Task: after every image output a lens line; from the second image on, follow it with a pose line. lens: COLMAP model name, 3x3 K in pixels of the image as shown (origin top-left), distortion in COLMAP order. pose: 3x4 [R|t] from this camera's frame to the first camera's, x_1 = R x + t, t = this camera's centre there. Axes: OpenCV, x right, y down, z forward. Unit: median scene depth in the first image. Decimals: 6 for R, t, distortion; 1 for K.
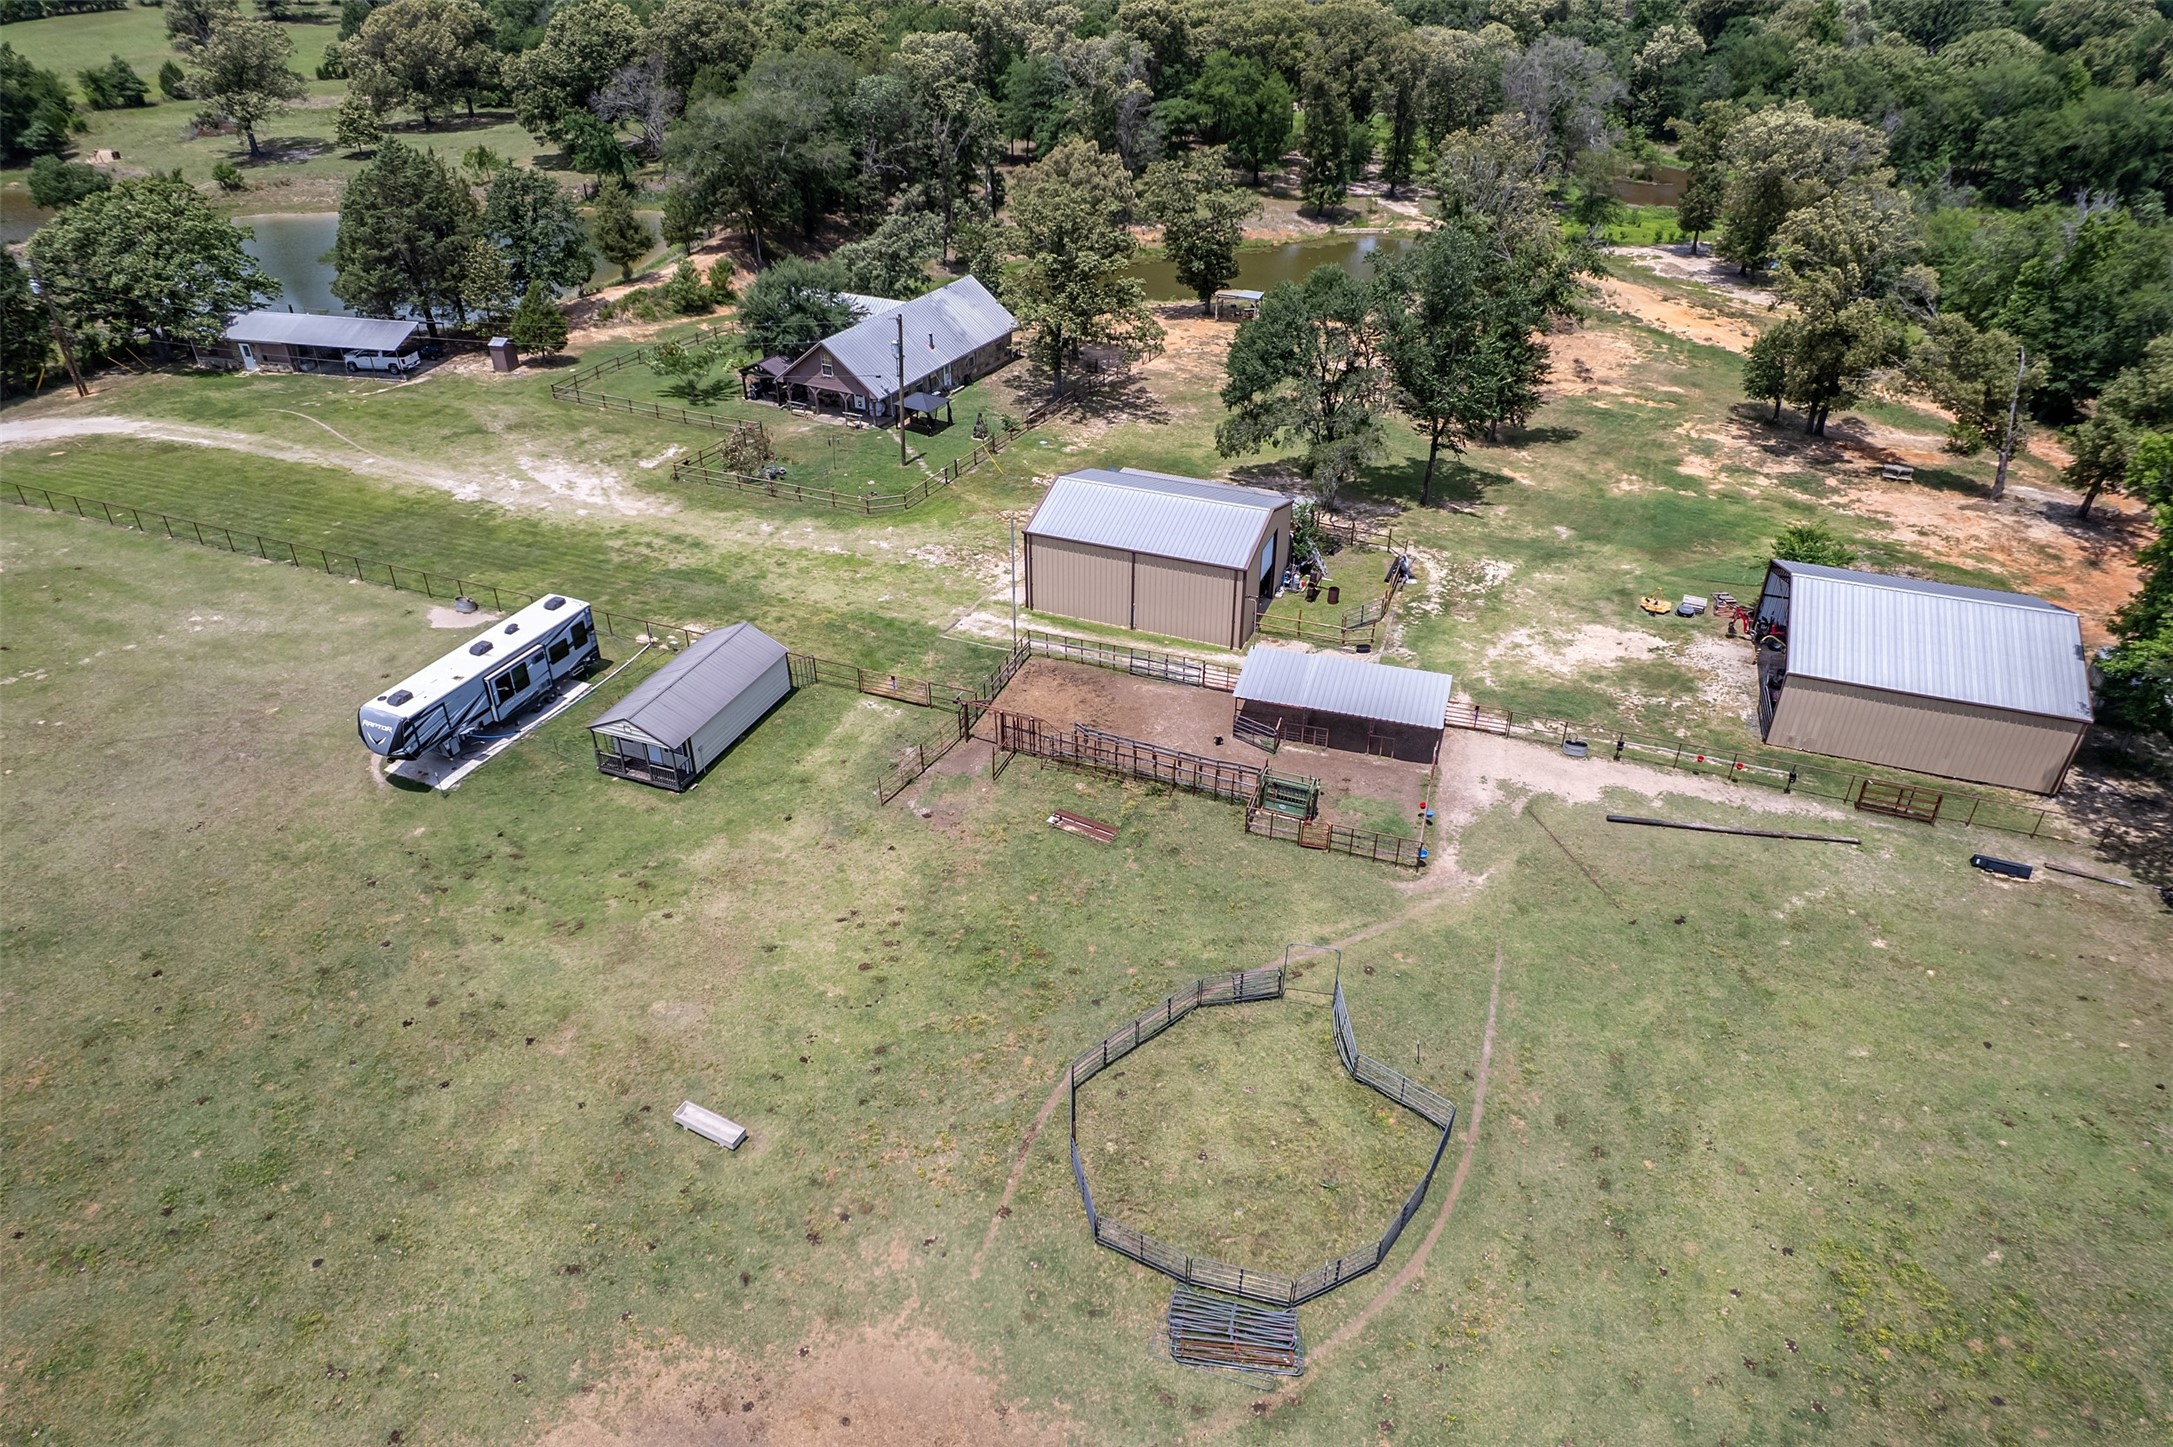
lens RADIAL K [[1391.6, 0, 1089.6], [0, 1391.6, 746.1], [0, 0, 1]] dist [-0.078272, 0.071748]
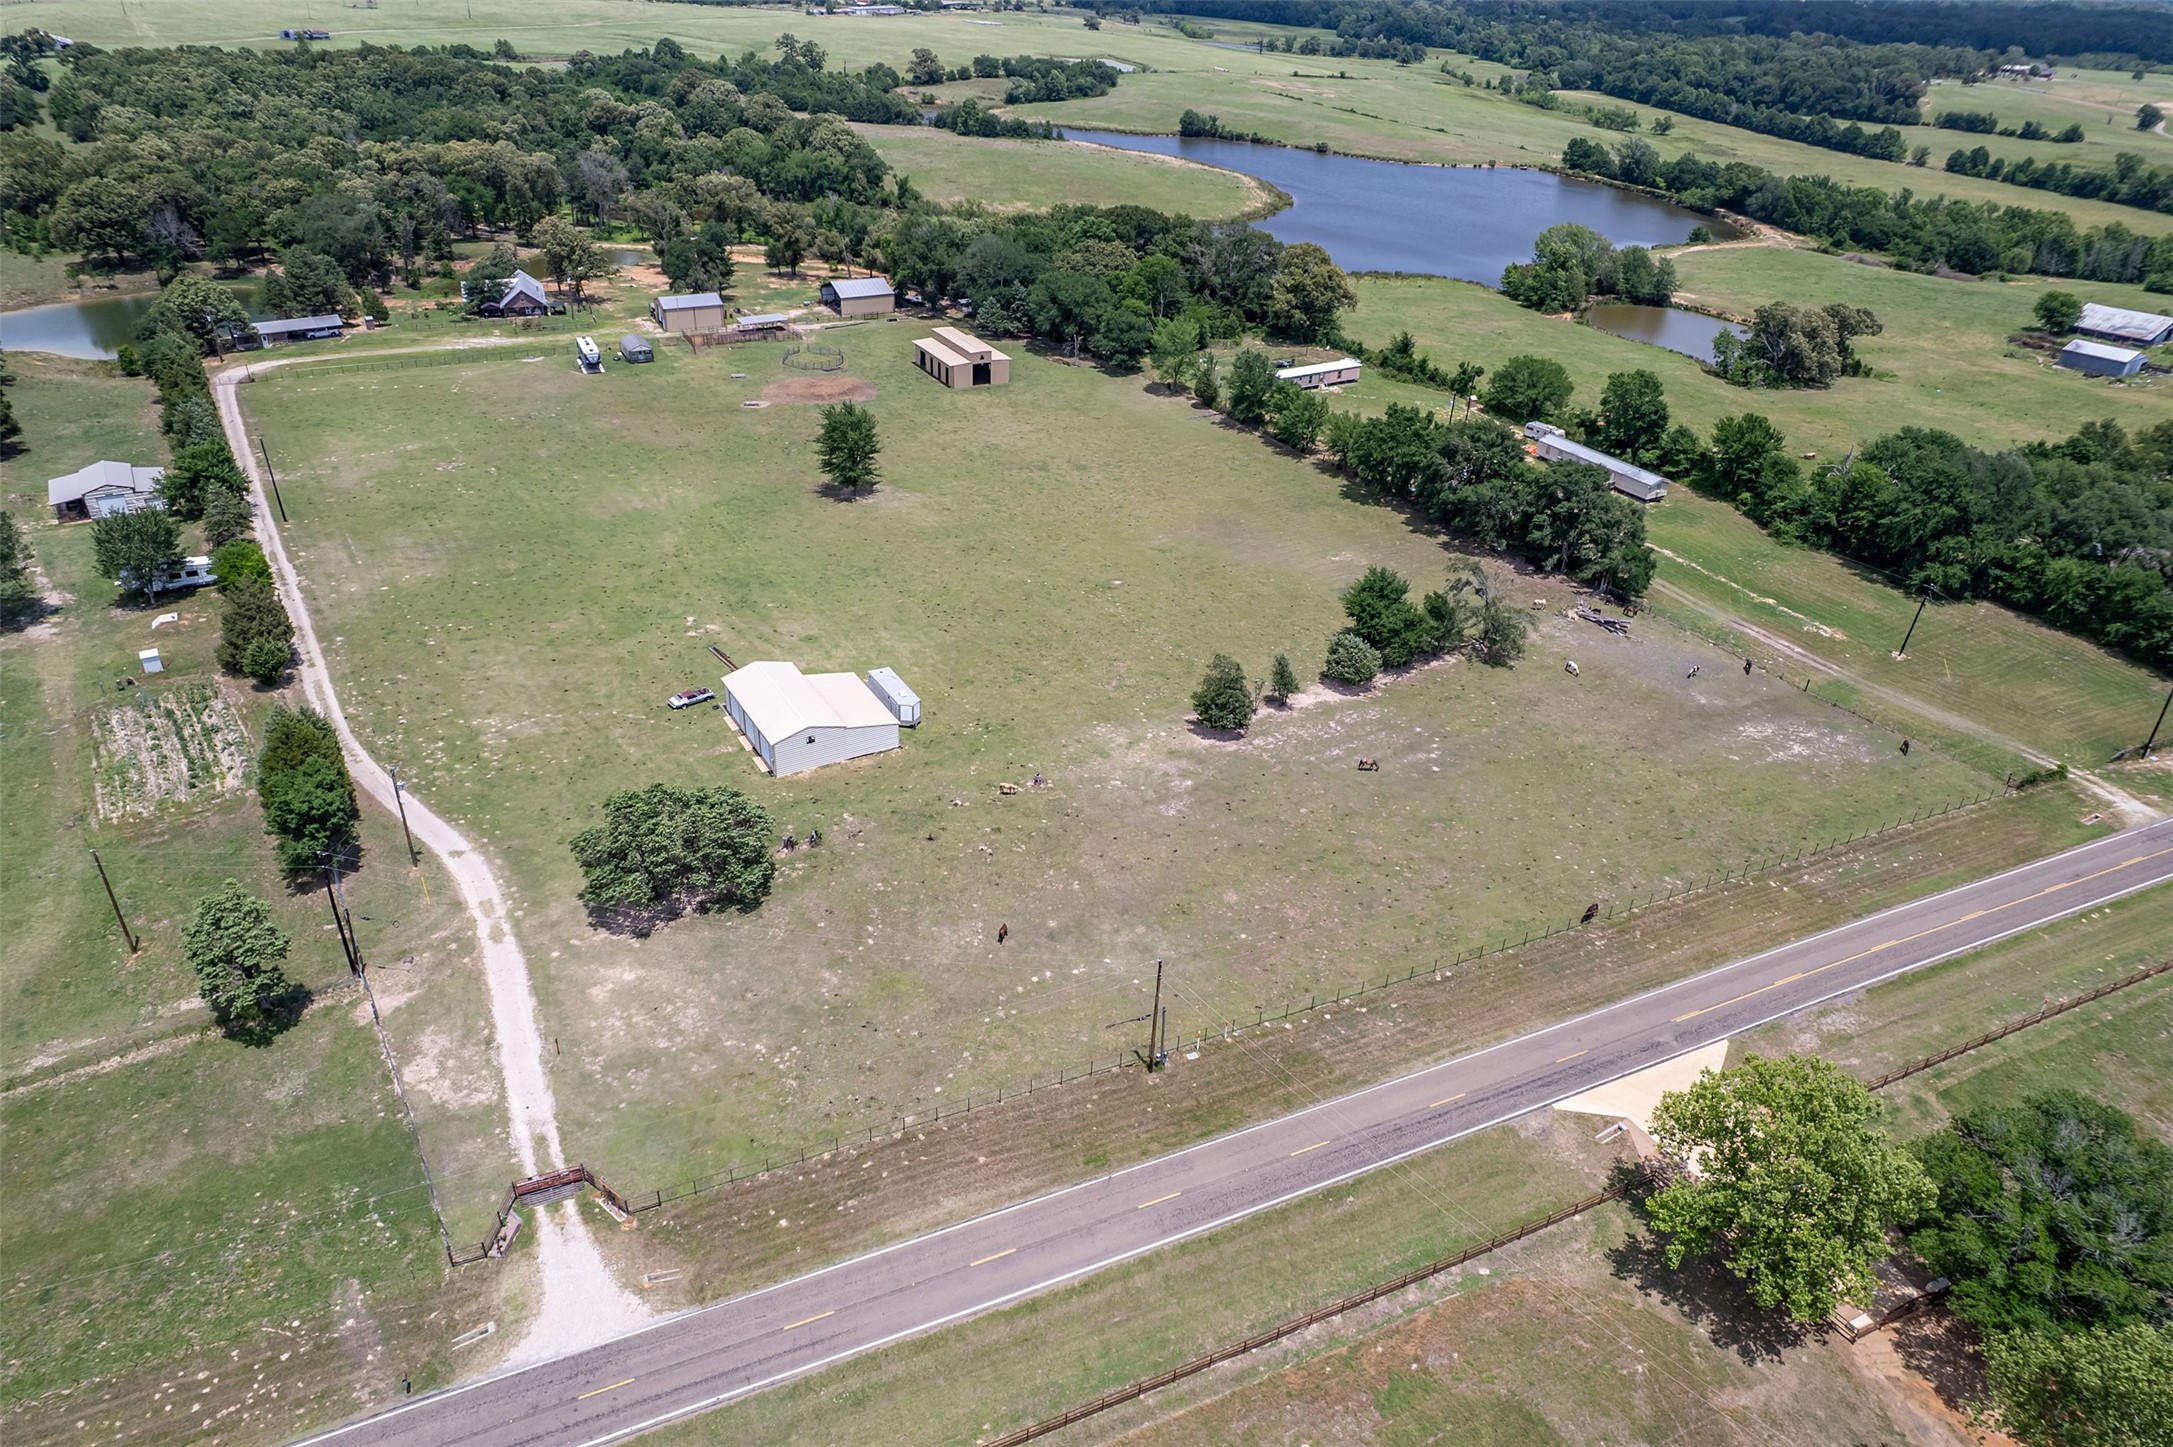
lens RADIAL K [[1391.6, 0, 1089.6], [0, 1391.6, 746.1], [0, 0, 1]] dist [-0.078272, 0.071748]
pose [[0.658750, -0.364616, 0.658106, -1.664332], [0.382126, 0.915644, 0.124801, 0.697271], [-0.648095, 0.169267, 0.742510, -1.793272]]
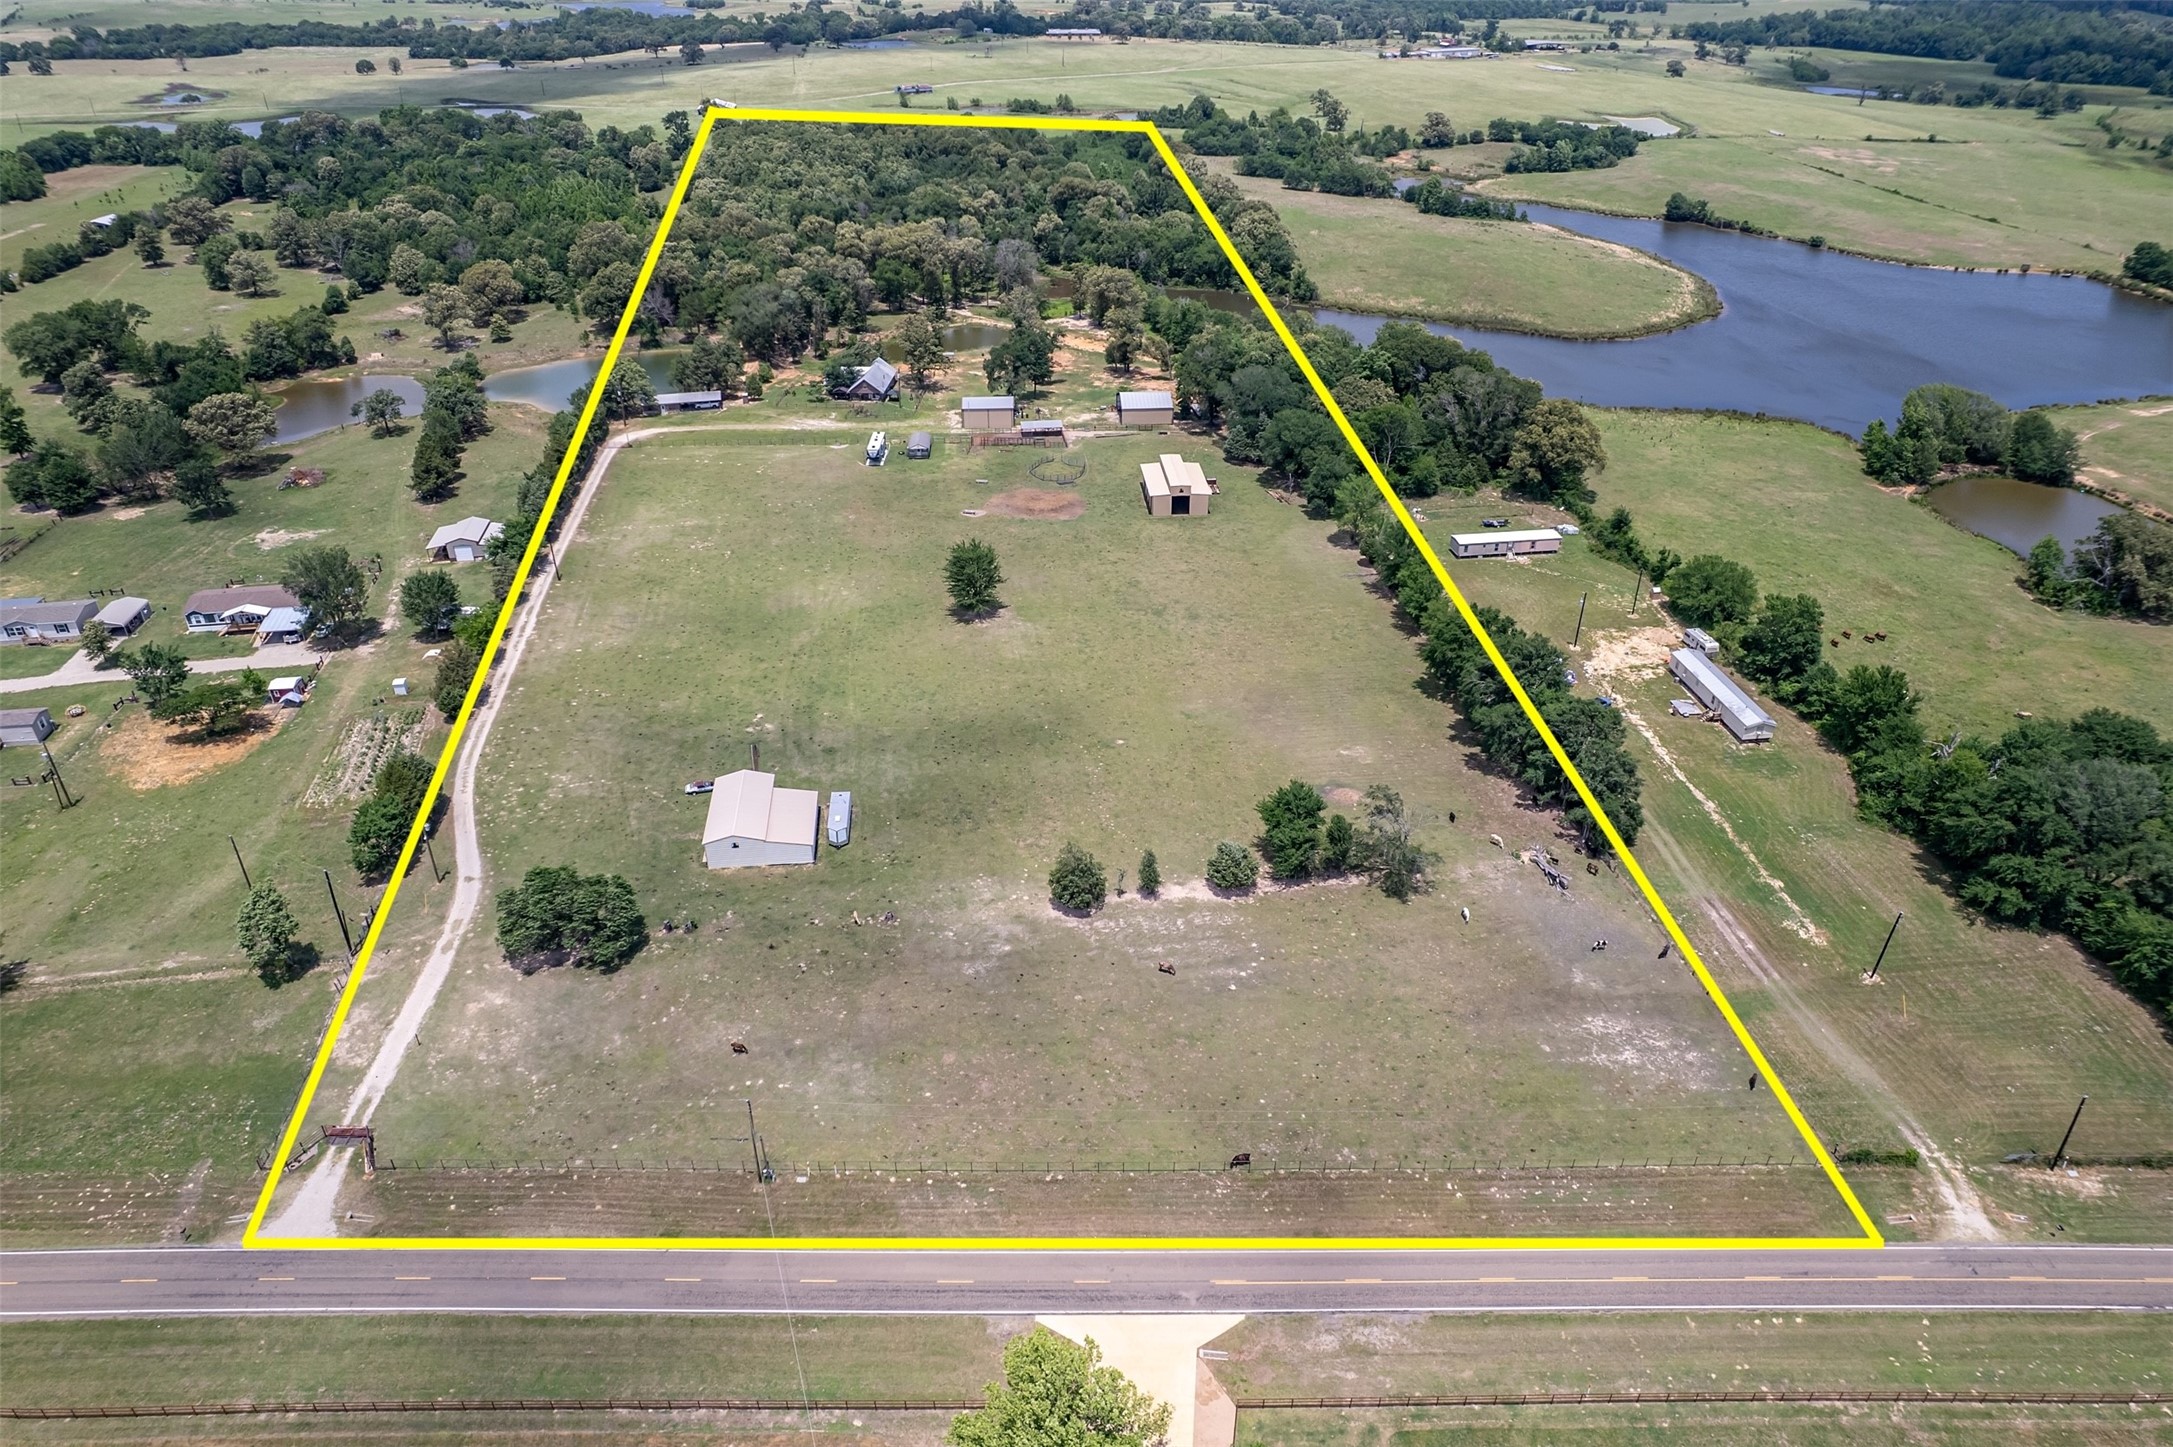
lens RADIAL K [[1391.6, 0, 1089.6], [0, 1391.6, 746.1], [0, 0, 1]] dist [-0.078272, 0.071748]
pose [[0.911526, -0.213155, 0.351690, -1.098289], [0.226495, 0.974007, 0.003292, 0.731965], [-0.343250, 0.076655, 0.936111, -2.409854]]
